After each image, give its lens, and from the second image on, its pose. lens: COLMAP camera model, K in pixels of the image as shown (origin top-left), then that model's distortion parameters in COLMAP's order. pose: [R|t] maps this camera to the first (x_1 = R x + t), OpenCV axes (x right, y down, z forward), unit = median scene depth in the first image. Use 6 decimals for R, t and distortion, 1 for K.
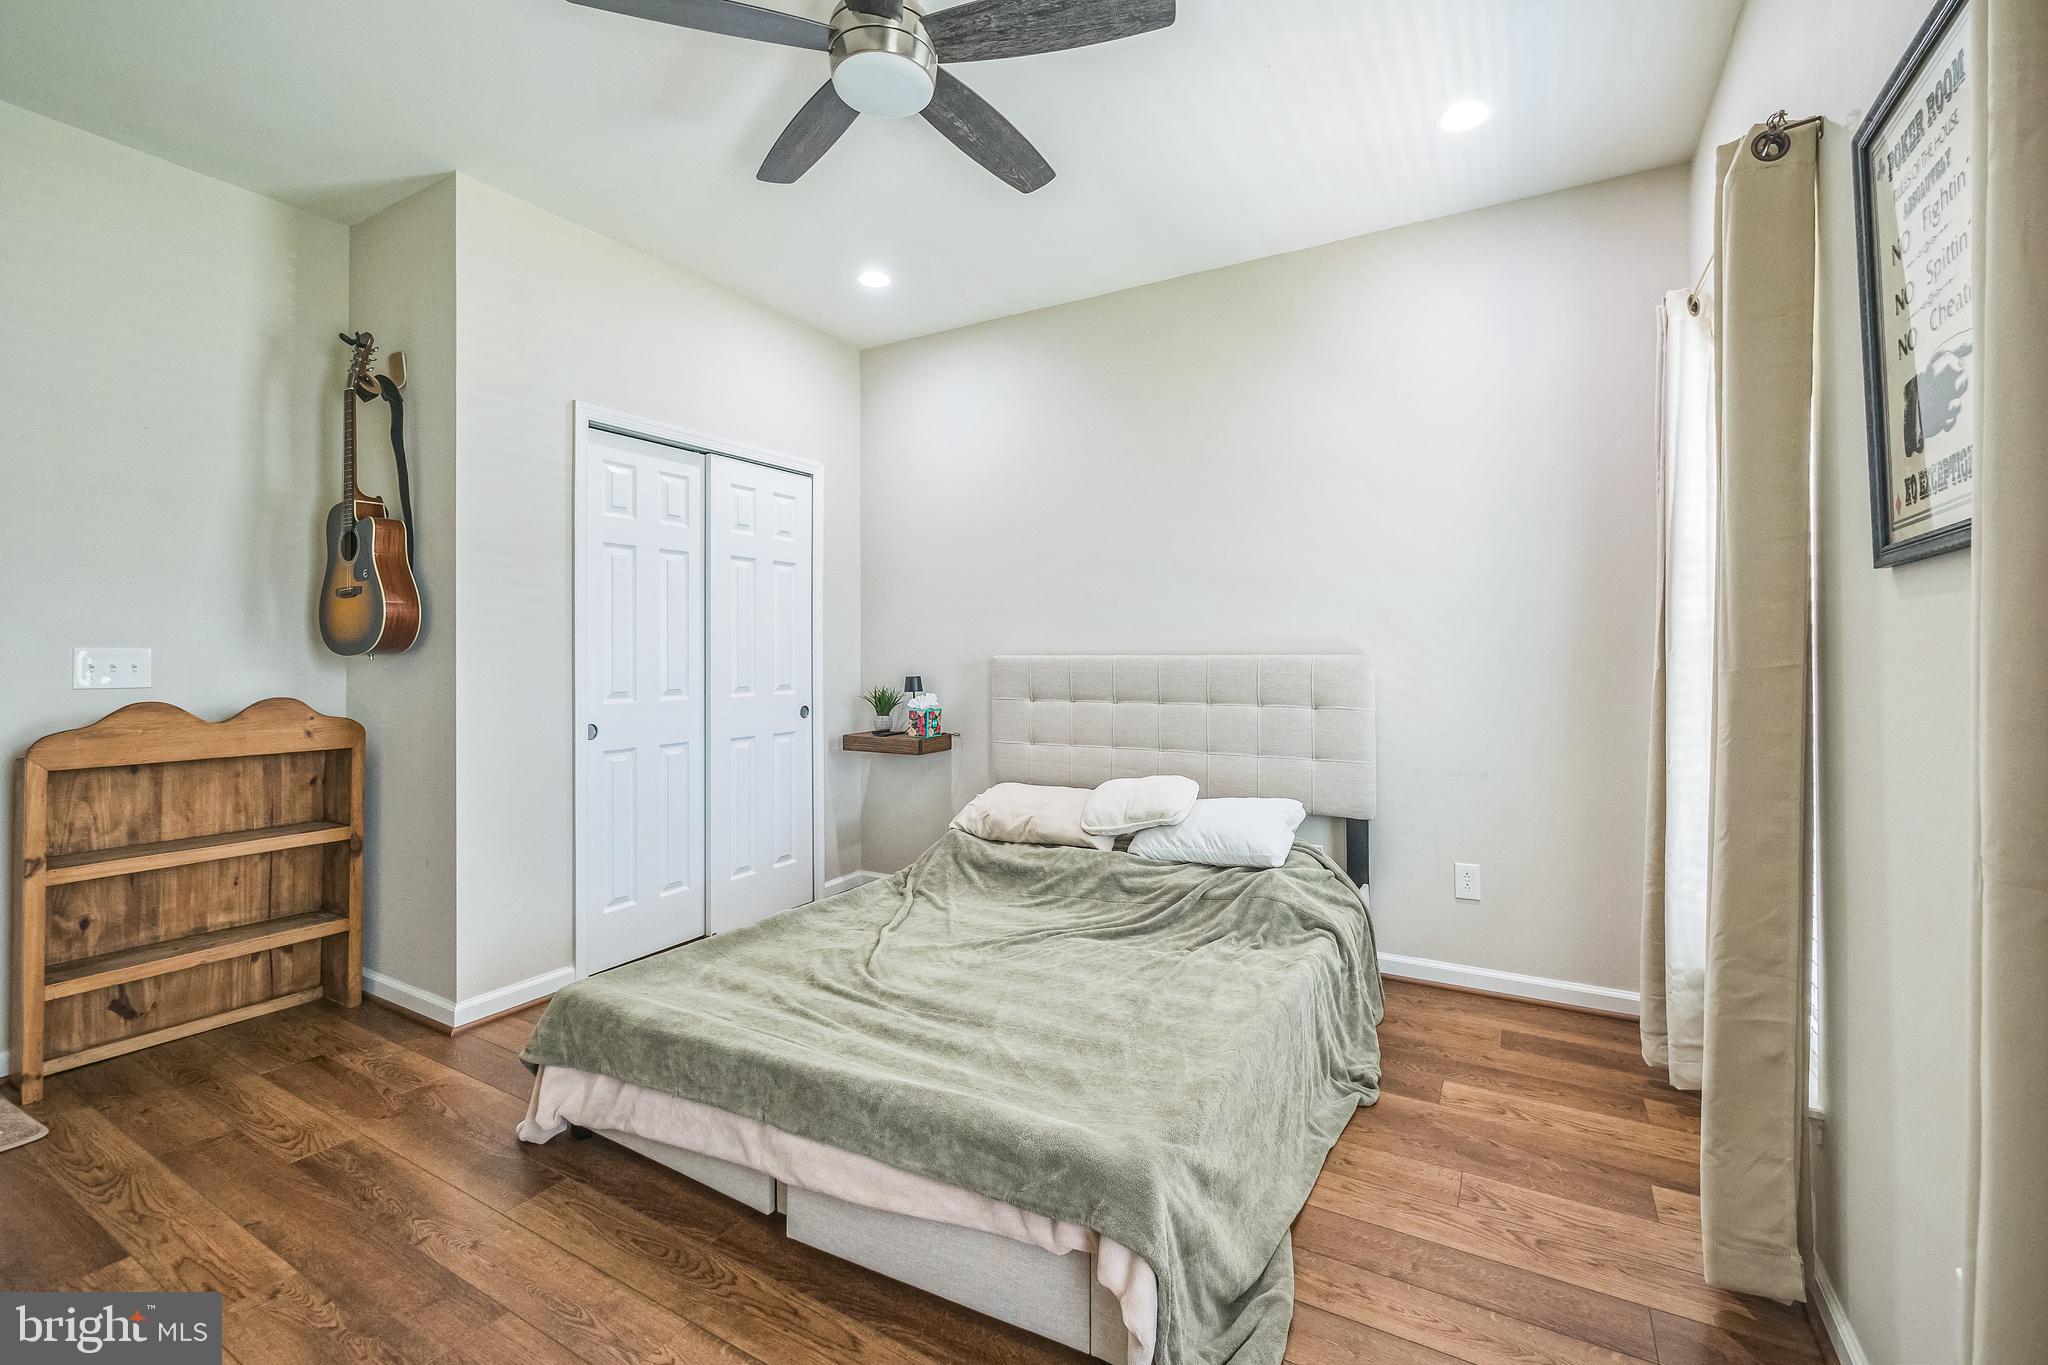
lens RADIAL K [[873.3, 0, 1028.2], [0, 873.3, 649.1], [0, 0, 1]] dist [-0.014618, 0.003121]
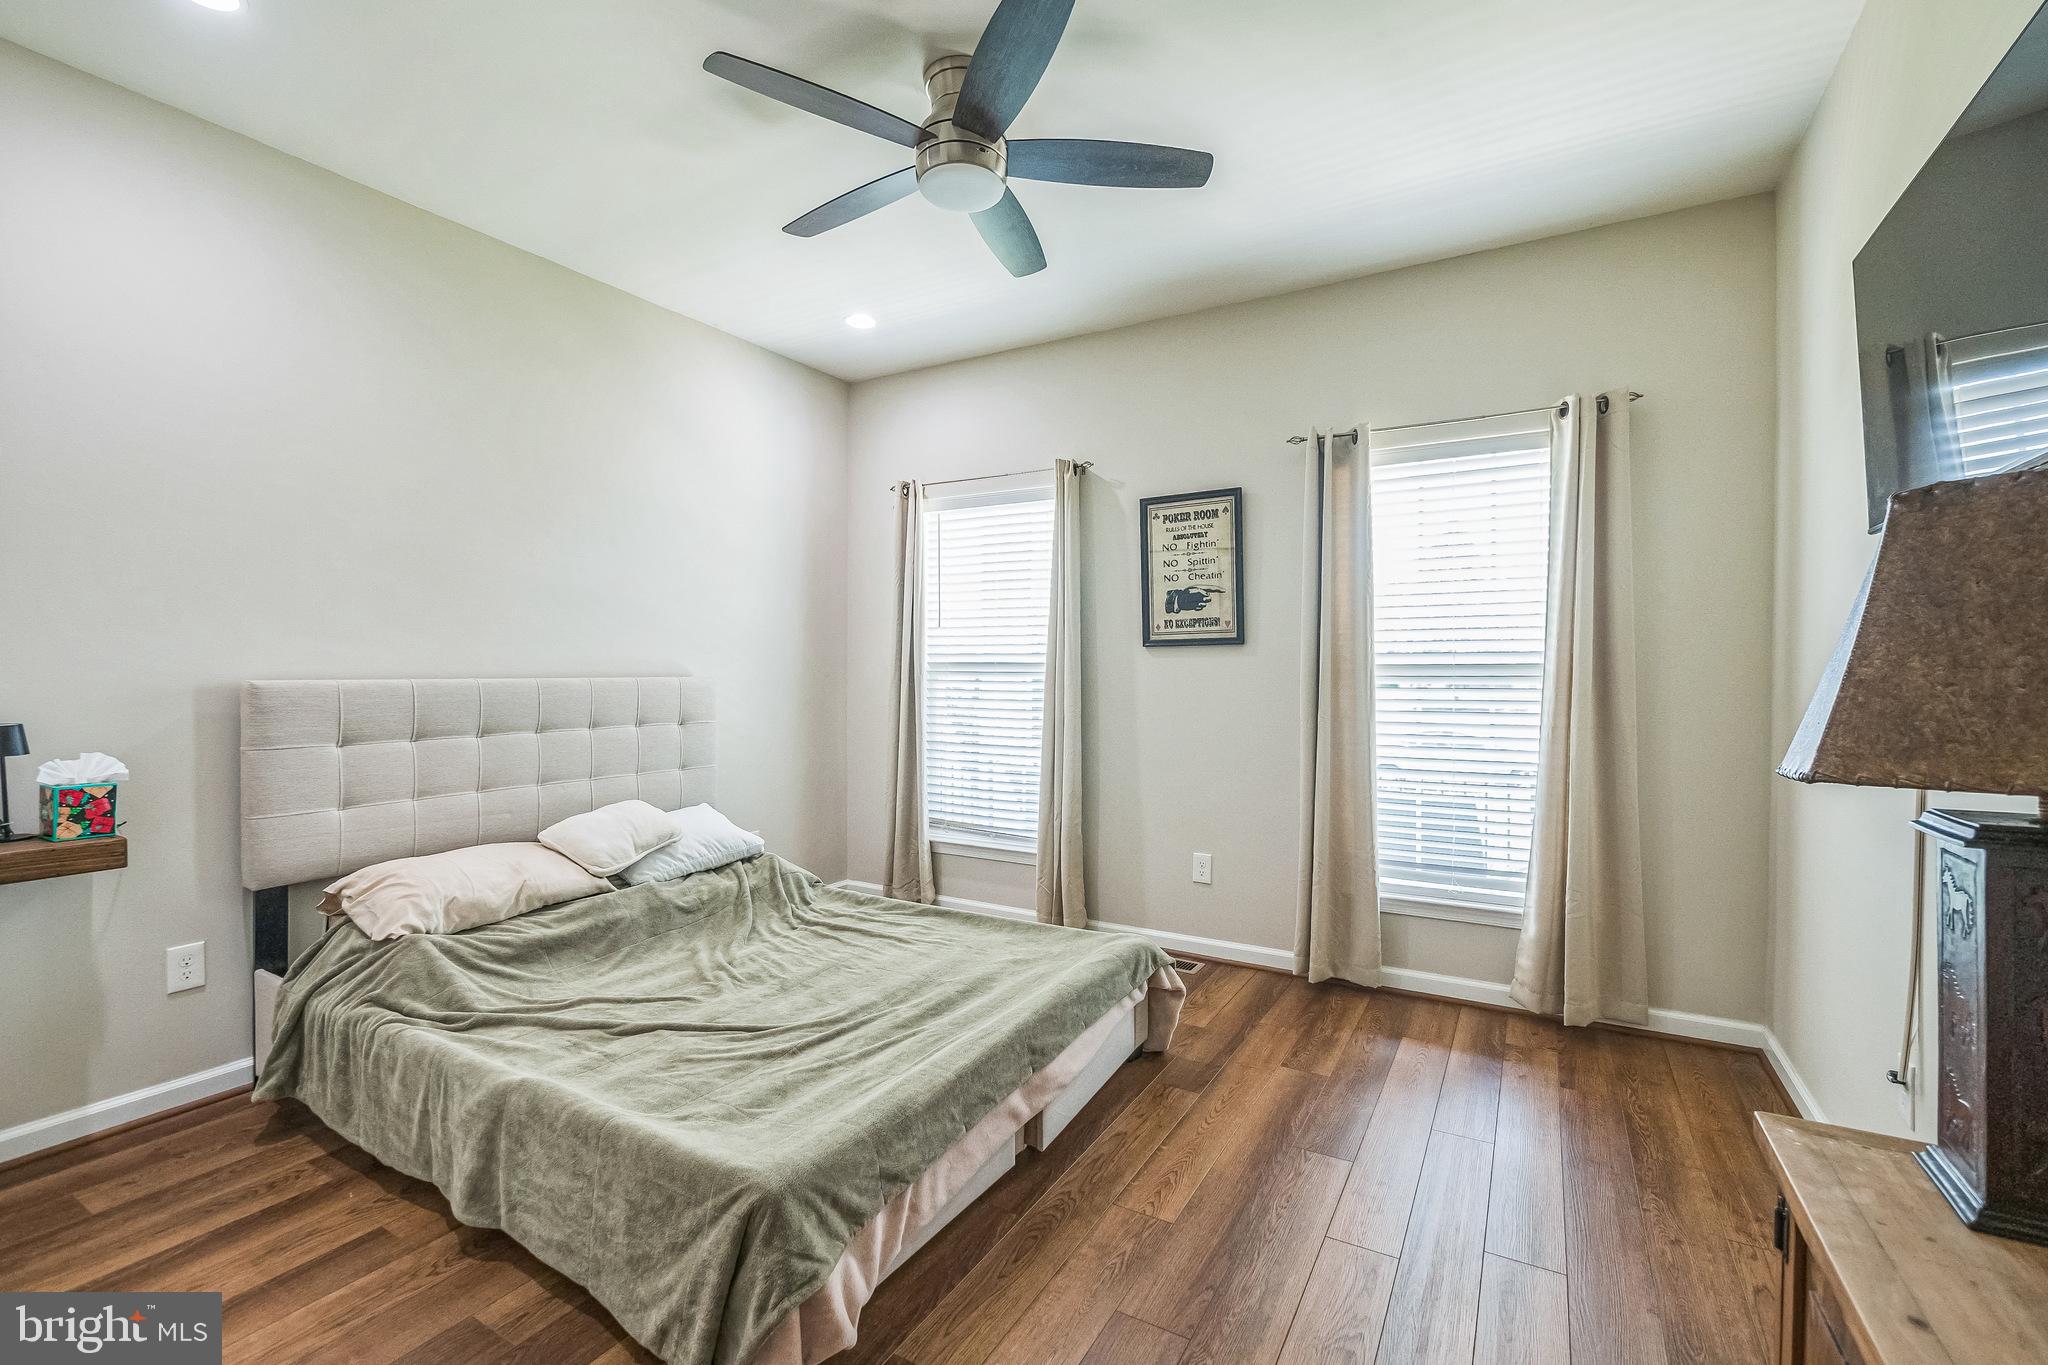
lens RADIAL K [[873.3, 0, 1021.4], [0, 873.3, 681.5], [0, 0, 1]] dist [-0.014618, 0.003121]
pose [[0.019056, -0.011775, 0.999749, -0.818683], [-0.005624, 0.999914, 0.011884, -0.004015], [-0.999803, -0.005849, 0.018989, 0.547598]]
